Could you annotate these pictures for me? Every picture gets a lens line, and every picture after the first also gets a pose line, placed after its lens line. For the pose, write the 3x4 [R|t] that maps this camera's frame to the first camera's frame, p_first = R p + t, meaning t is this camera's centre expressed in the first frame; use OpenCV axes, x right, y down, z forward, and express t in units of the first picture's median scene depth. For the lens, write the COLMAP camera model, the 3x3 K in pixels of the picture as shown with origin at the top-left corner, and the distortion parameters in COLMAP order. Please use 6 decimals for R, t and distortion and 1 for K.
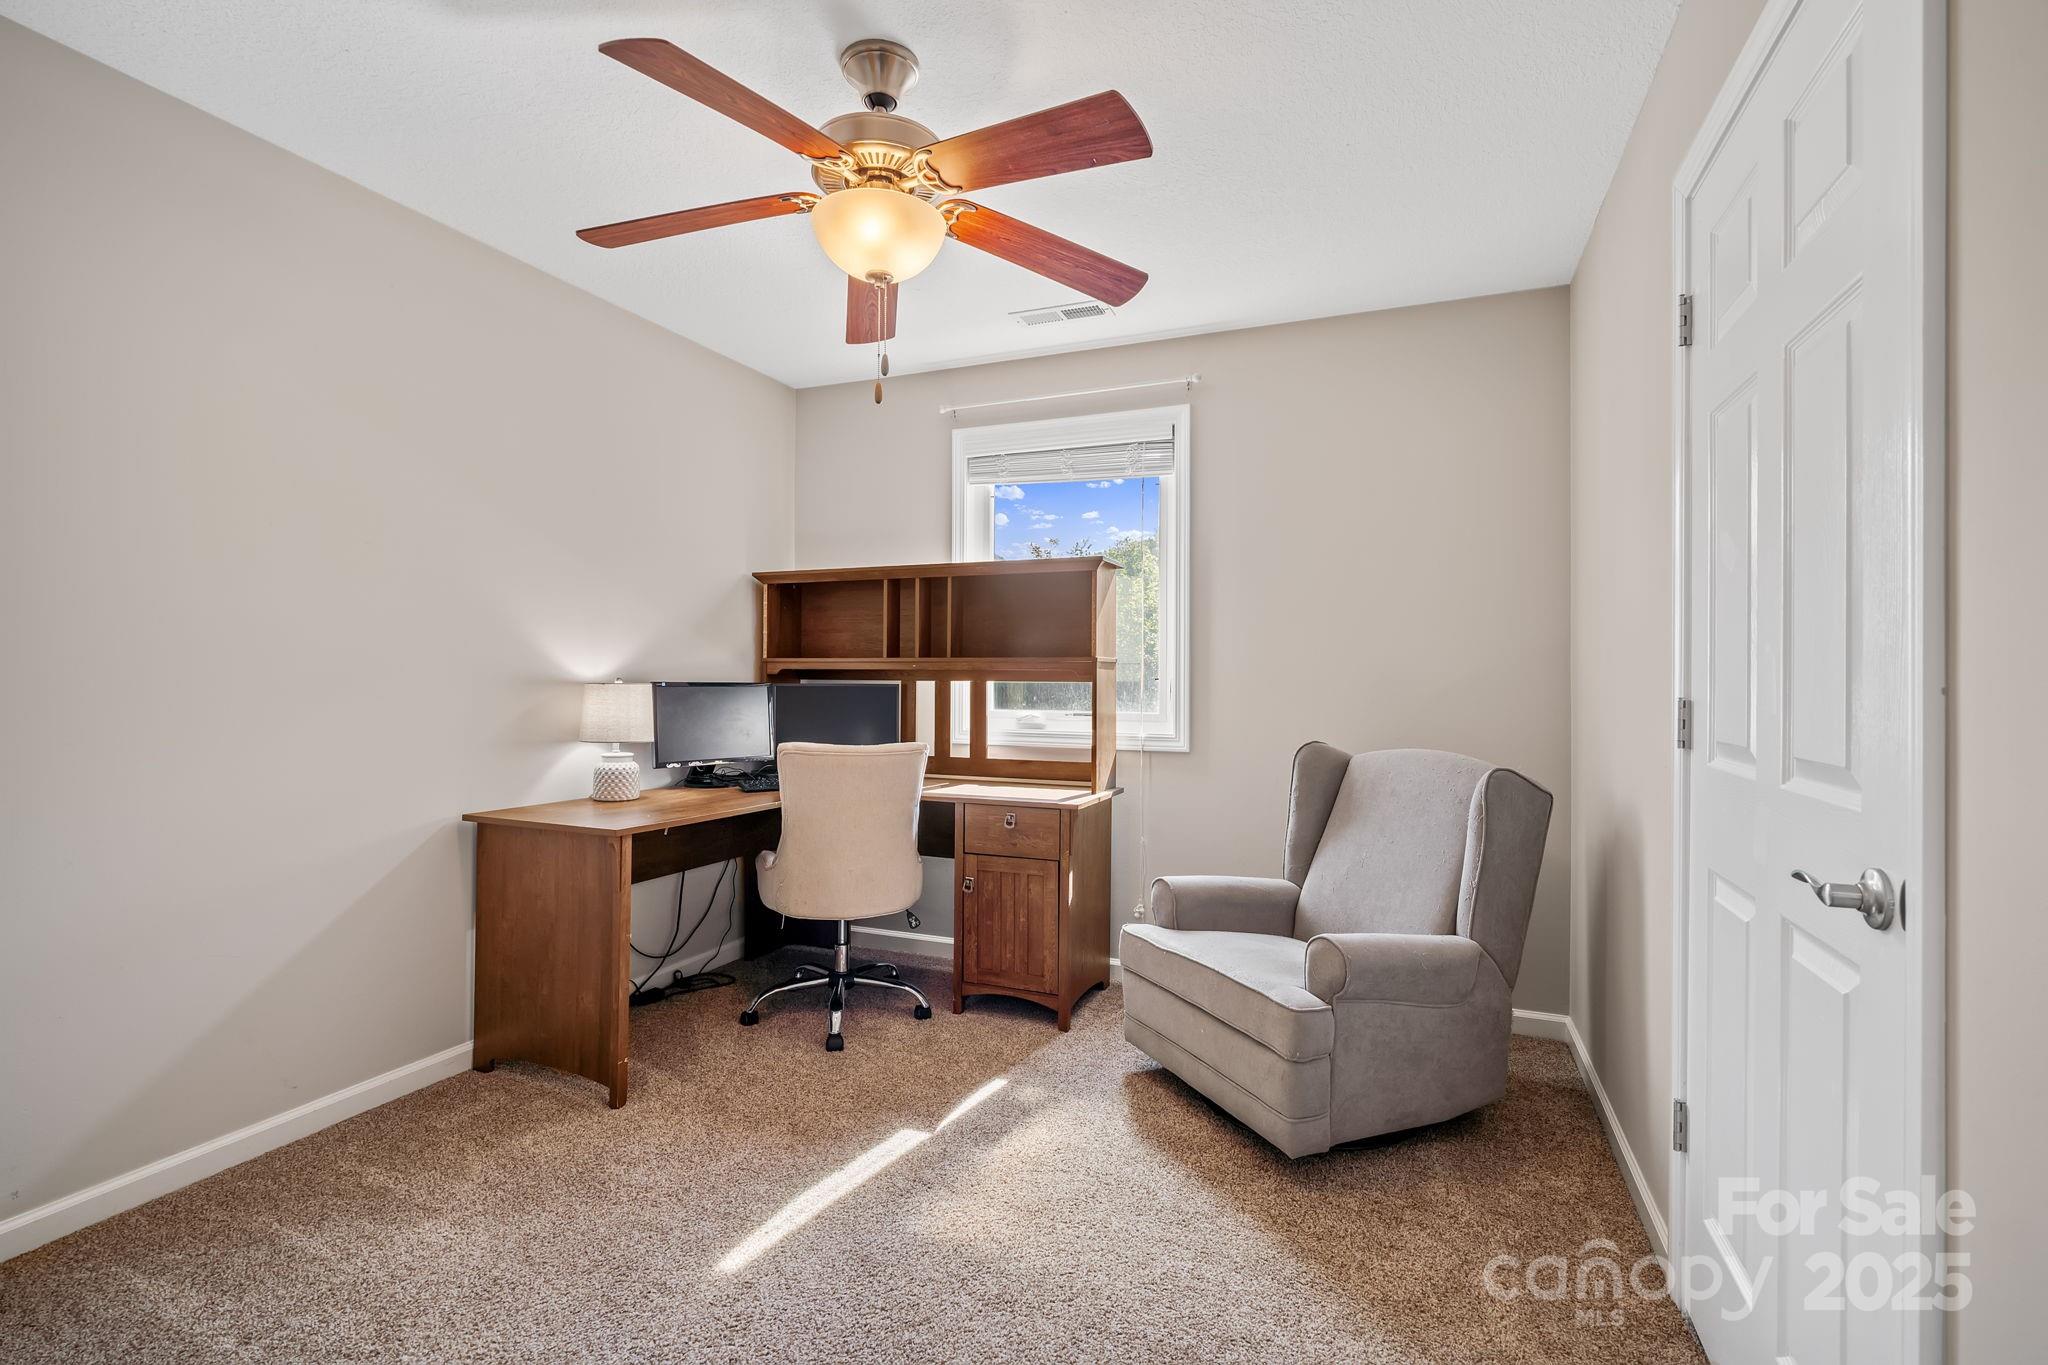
lens RADIAL K [[932.6, 0, 1019.5], [0, 932.6, 677.4], [0, 0, 1]] dist [-0.004058, 0.000757]
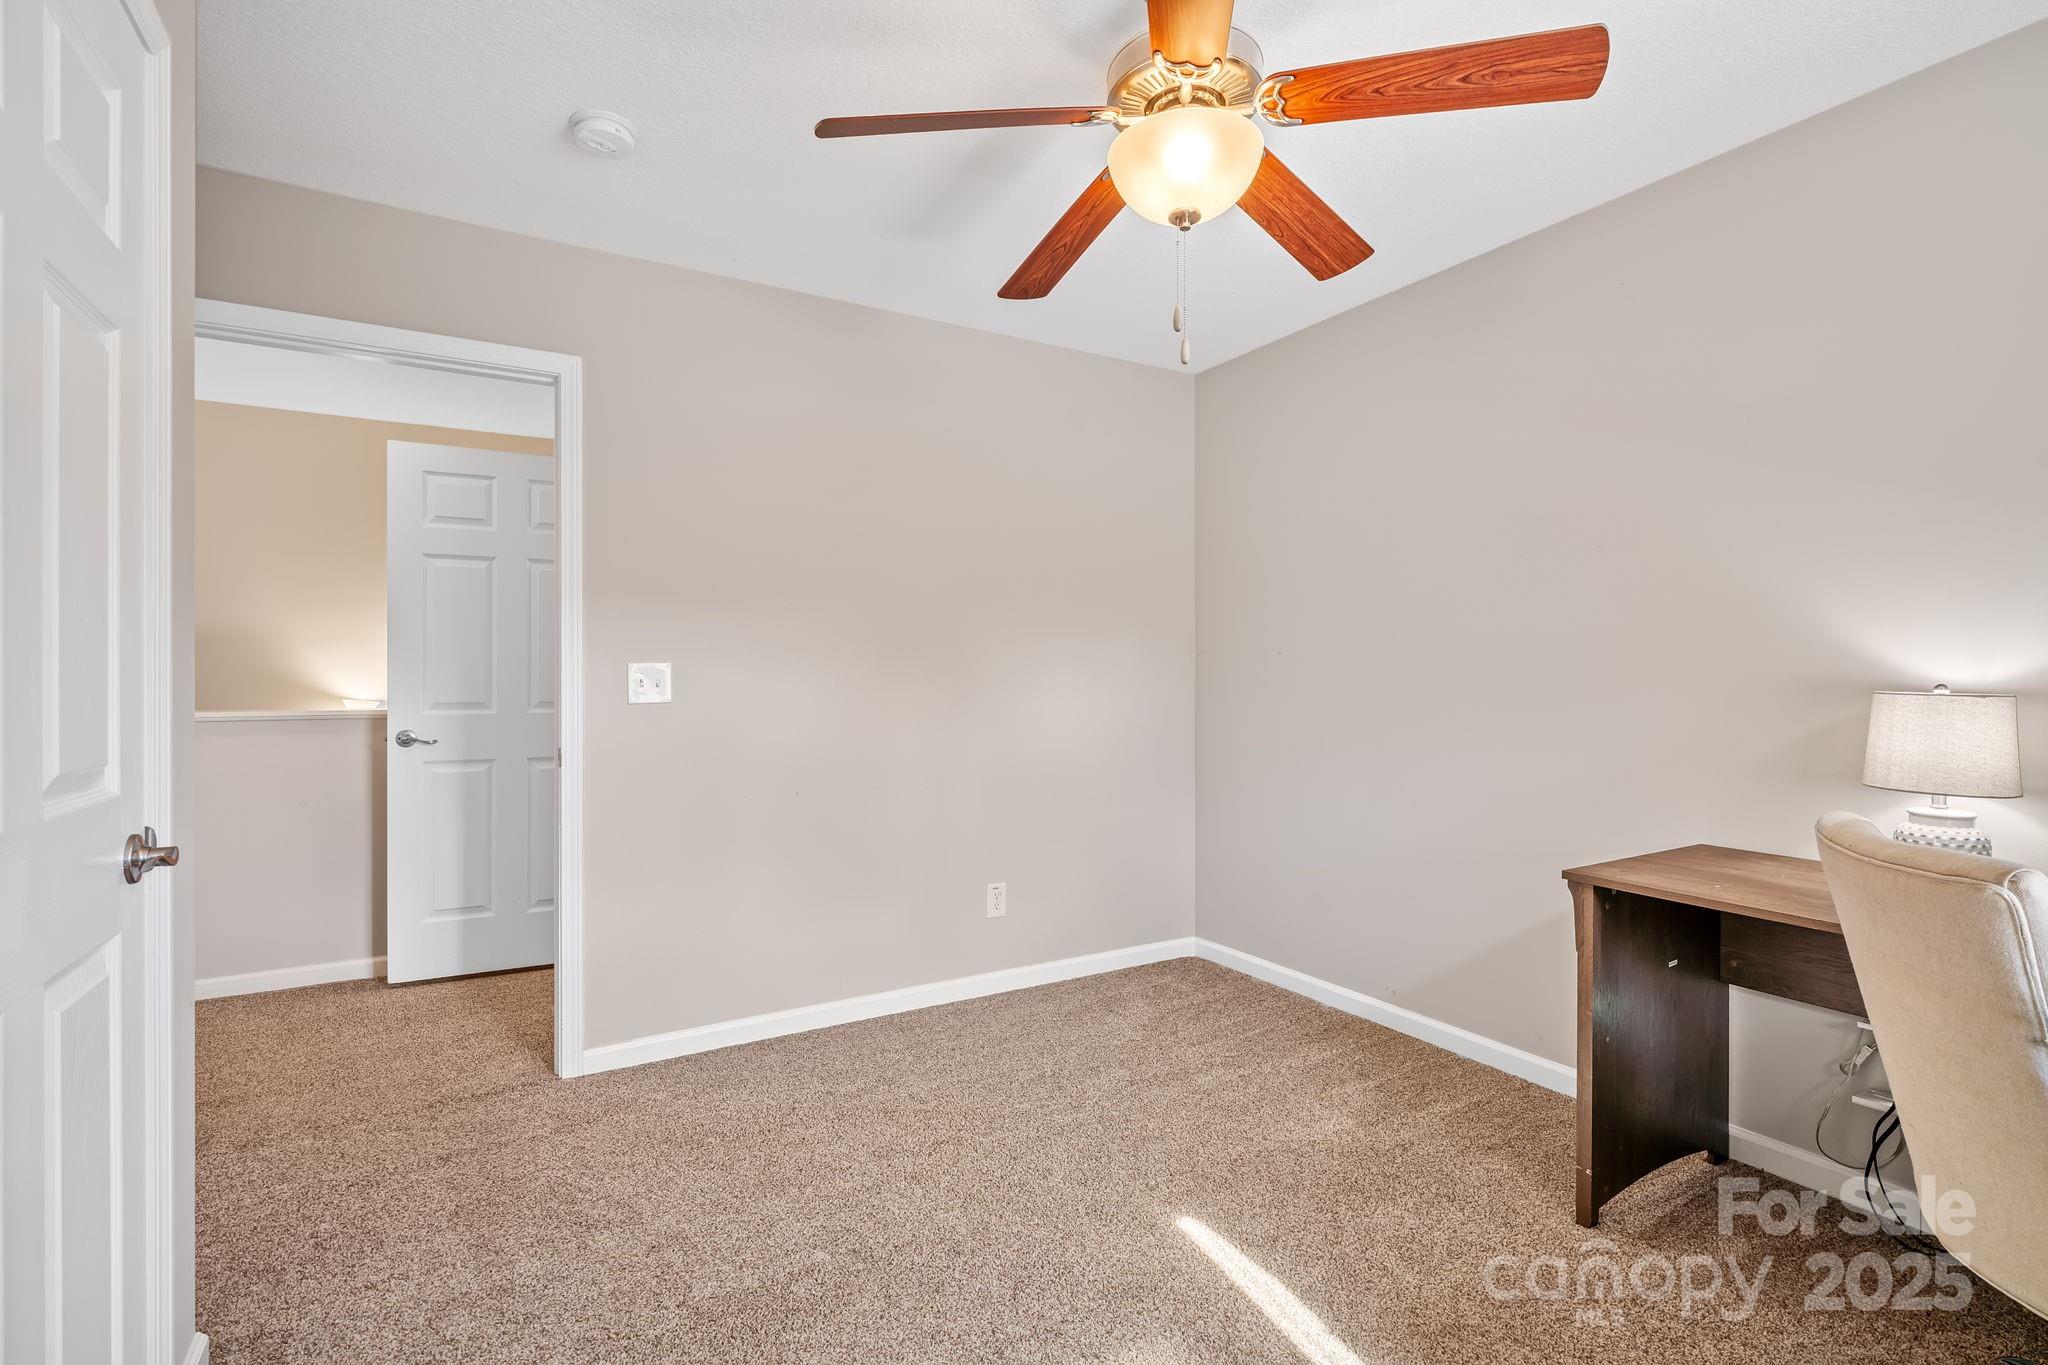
lens RADIAL K [[932.6, 0, 1019.5], [0, 932.6, 677.4], [0, 0, 1]] dist [-0.004058, 0.000757]
pose [[-0.594640, -0.007214, -0.803960, 0.621091], [-0.003879, 0.999974, -0.006103, 0.005449], [0.803983, -0.000510, -0.594652, 1.365976]]
